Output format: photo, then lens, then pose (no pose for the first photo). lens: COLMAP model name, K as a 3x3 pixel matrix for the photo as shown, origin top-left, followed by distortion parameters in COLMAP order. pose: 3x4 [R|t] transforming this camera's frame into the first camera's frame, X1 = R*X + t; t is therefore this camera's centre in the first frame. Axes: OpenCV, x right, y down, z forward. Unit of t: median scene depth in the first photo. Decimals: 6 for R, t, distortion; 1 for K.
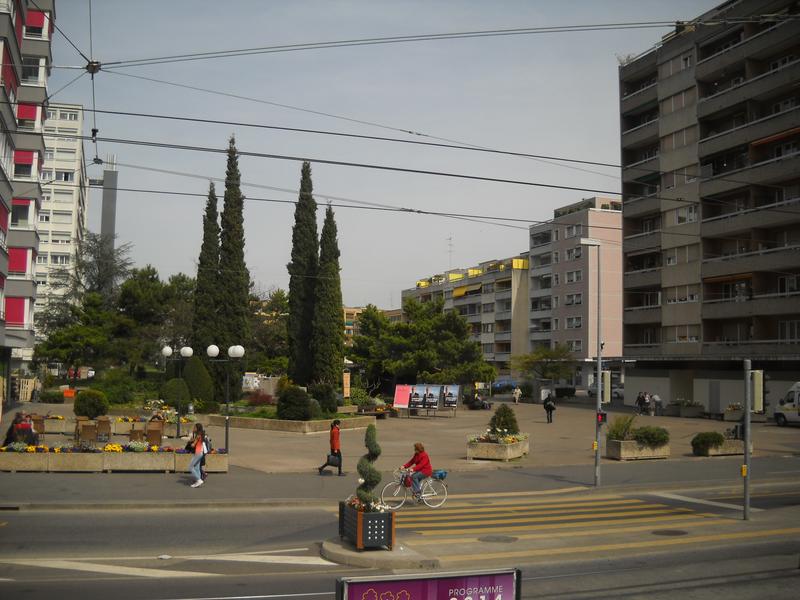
lens RADIAL K [[893.9, 0, 400.0], [0, 893.9, 300.0], [0, 0, 1]] dist [-0.186010, 0.033383]
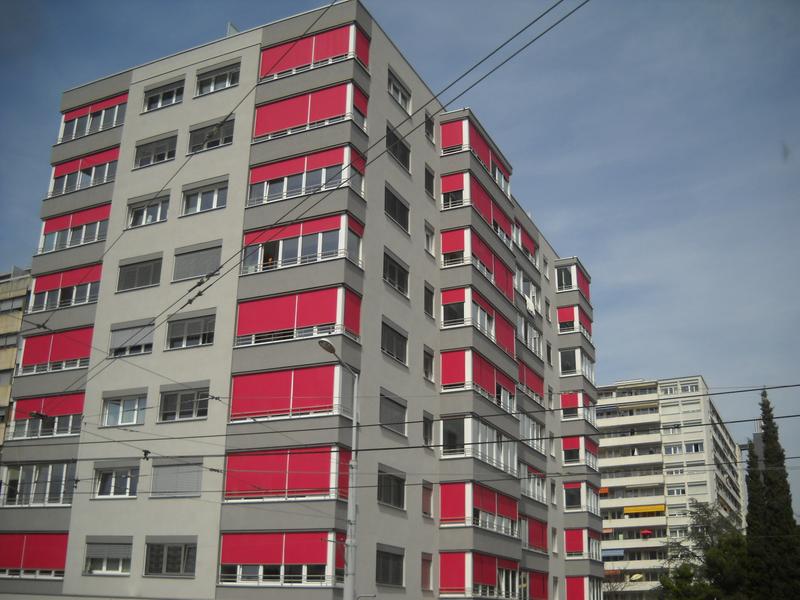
lens RADIAL K [[893.9, 0, 400.0], [0, 893.9, 300.0], [0, 0, 1]] dist [-0.186010, 0.033383]
pose [[0.717520, -0.249095, -0.650475, 0.163080], [0.041271, 0.947431, -0.317288, 0.004644], [0.695314, 0.200815, 0.690080, 0.058770]]
